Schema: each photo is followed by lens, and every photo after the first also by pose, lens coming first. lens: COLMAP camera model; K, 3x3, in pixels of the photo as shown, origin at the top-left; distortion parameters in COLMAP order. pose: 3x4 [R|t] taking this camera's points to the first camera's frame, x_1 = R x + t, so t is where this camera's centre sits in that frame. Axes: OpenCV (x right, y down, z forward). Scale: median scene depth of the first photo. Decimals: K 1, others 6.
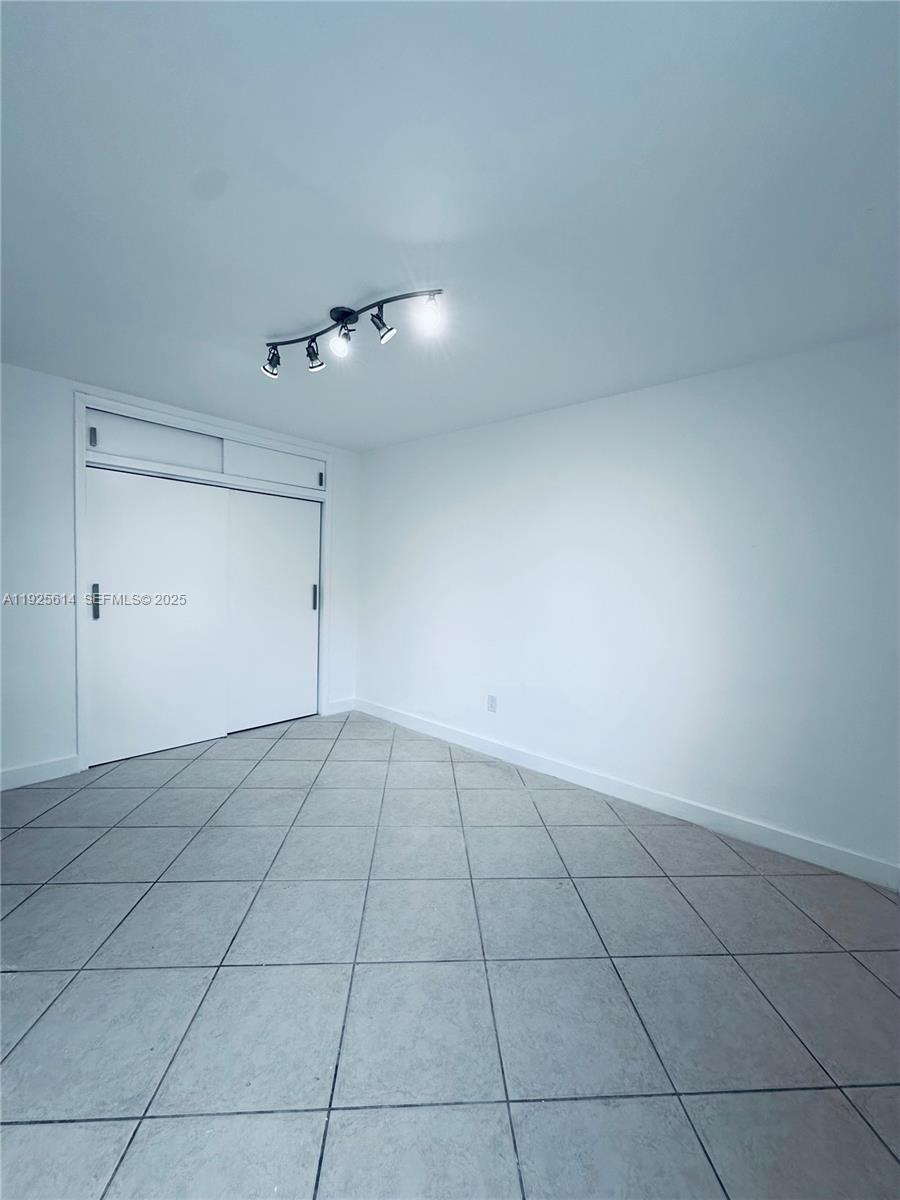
lens RADIAL K [[482.5, 0, 448.6], [0, 482.5, 590.7], [0, 0, 1]] dist [-0.001373, -0.000316]
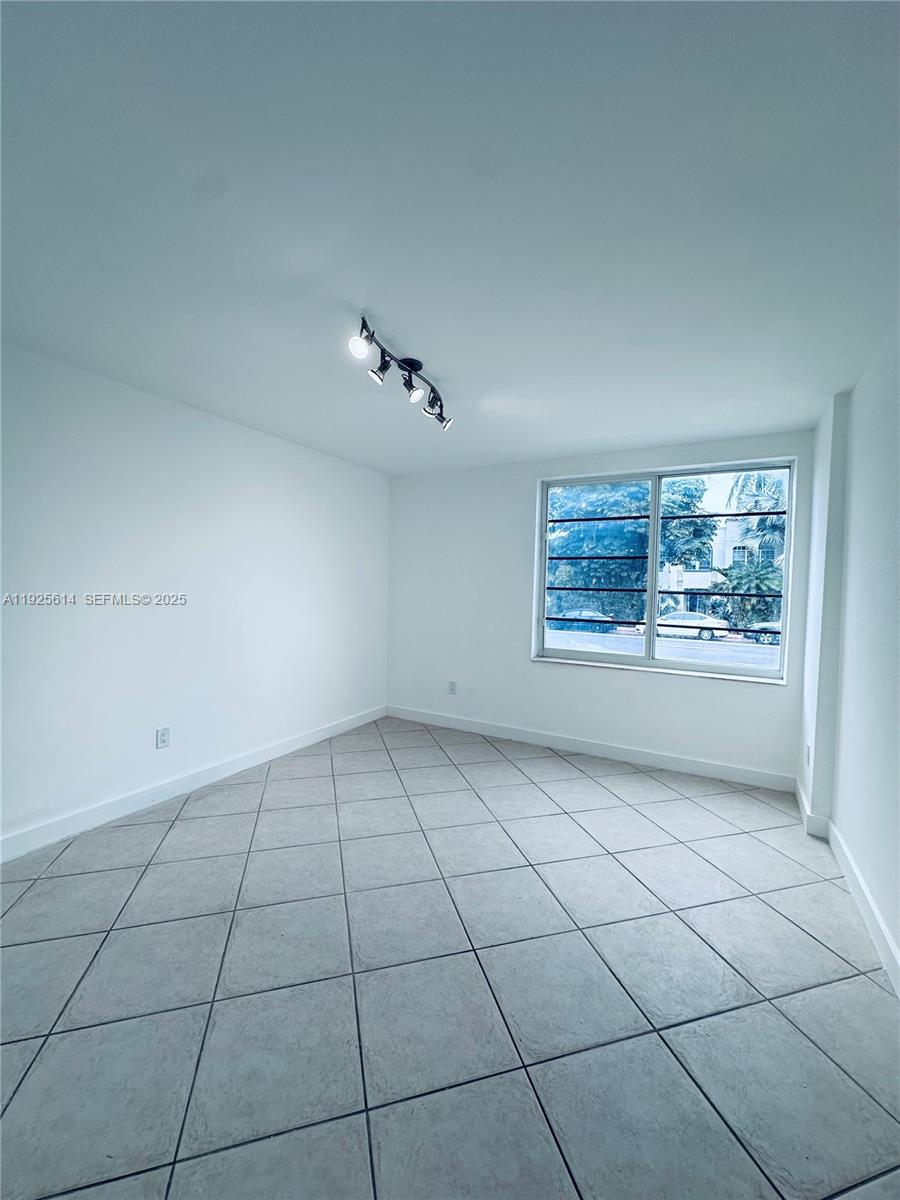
lens RADIAL K [[482.5, 0, 452.0], [0, 482.5, 603.1], [0, 0, 1]] dist [-0.001373, -0.000316]
pose [[-0.220004, -0.073739, 0.972708, -0.955262], [0.003640, 0.997070, 0.076409, -0.072873], [-0.975492, 0.020351, -0.219091, 0.812500]]
